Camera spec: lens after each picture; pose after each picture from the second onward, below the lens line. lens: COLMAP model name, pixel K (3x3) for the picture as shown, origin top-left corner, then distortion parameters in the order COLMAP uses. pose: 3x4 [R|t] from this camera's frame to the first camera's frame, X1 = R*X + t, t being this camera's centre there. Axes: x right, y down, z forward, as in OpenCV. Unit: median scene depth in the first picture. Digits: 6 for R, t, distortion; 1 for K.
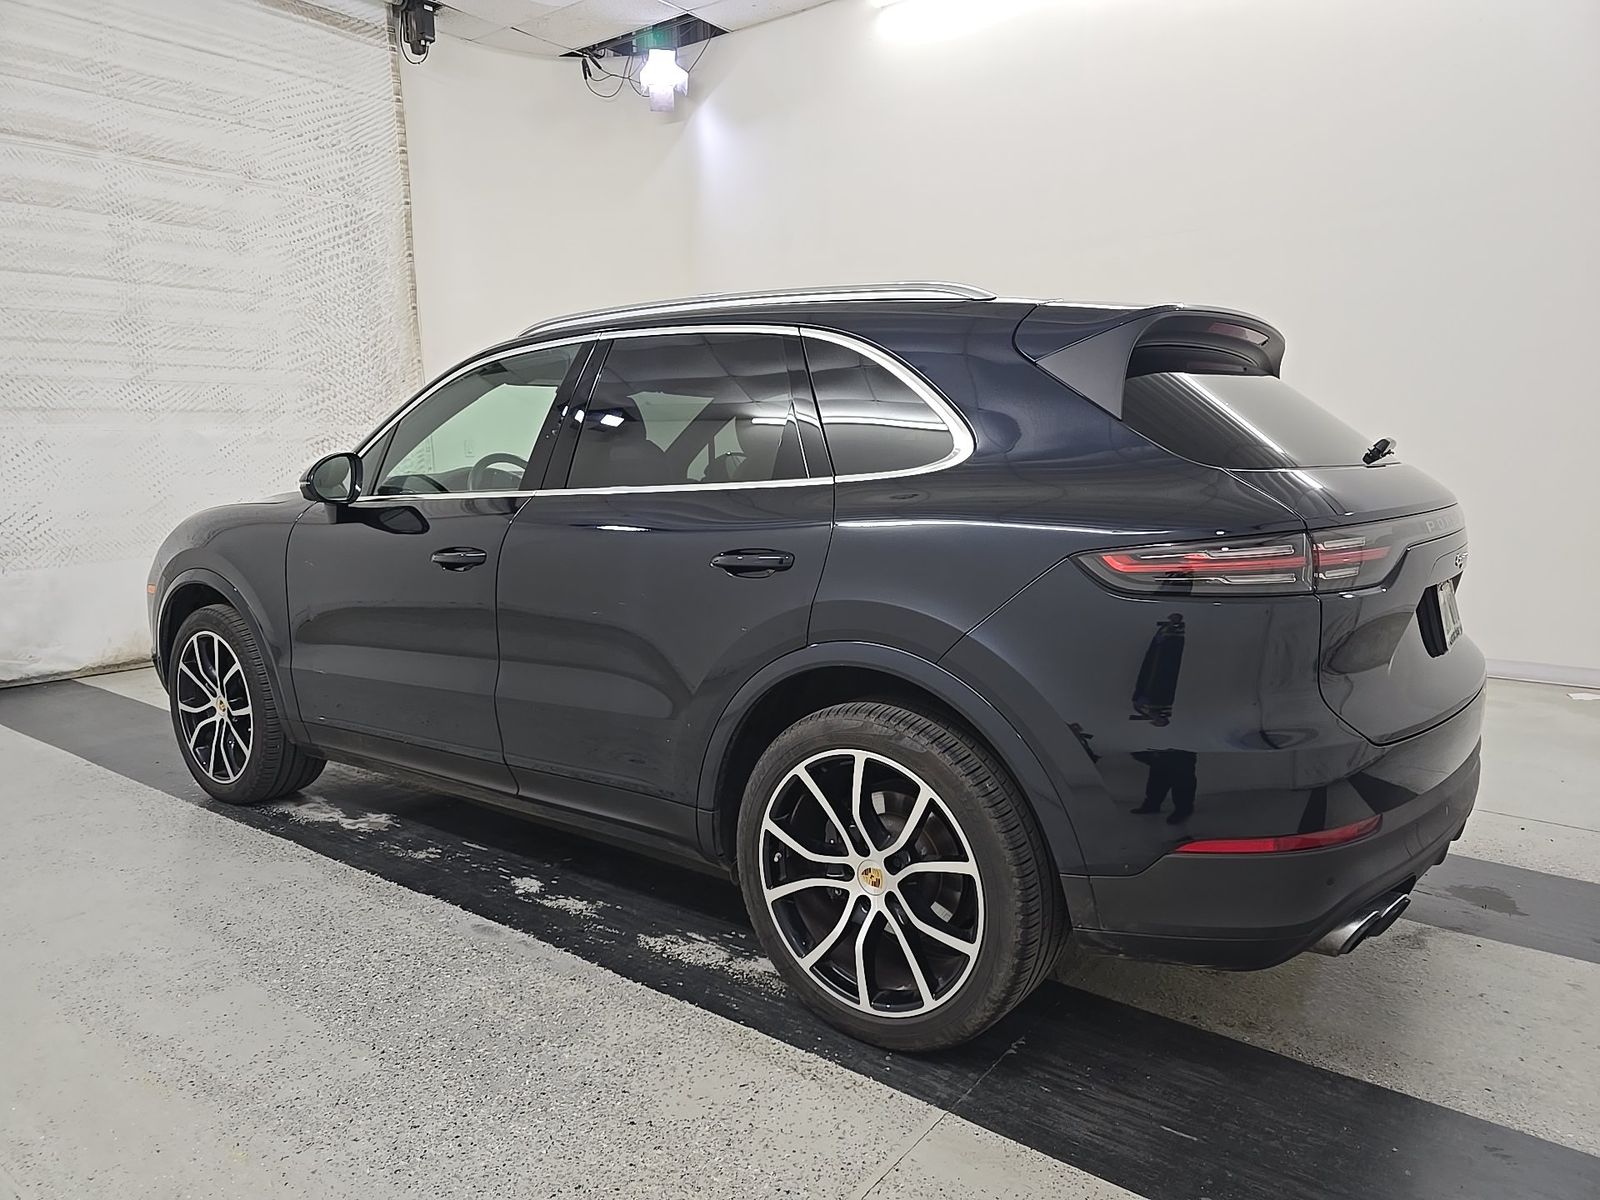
lens RADIAL K [[1063.9, 0, 793.8], [0, 1063.9, 598.4], [0, 0, 1]] dist [0.040381, -0.037953]
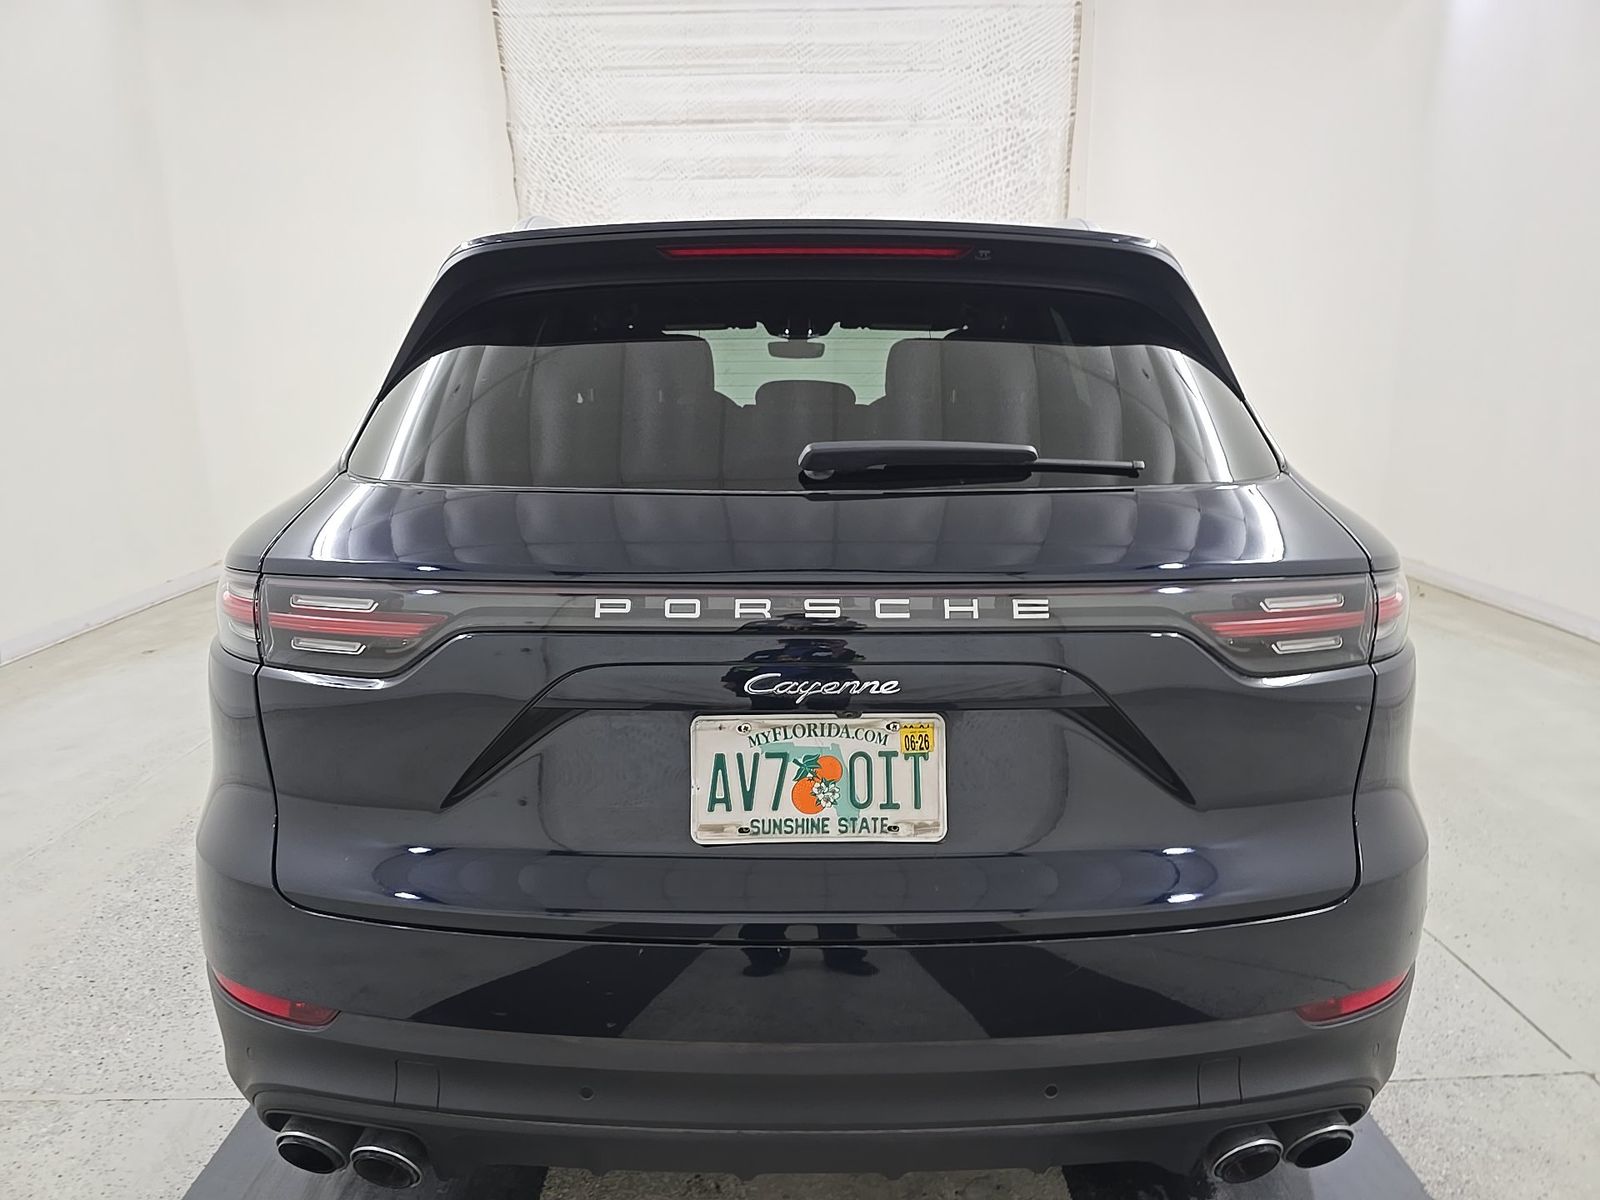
lens RADIAL K [[1063.9, 0, 793.8], [0, 1063.9, 598.4], [0, 0, 1]] dist [0.040381, -0.037953]
pose [[0.619364, 0.165892, -0.767377, 0.361223], [-0.108034, 0.986132, 0.125986, -0.042888], [0.777635, 0.004872, 0.628697, 0.251394]]
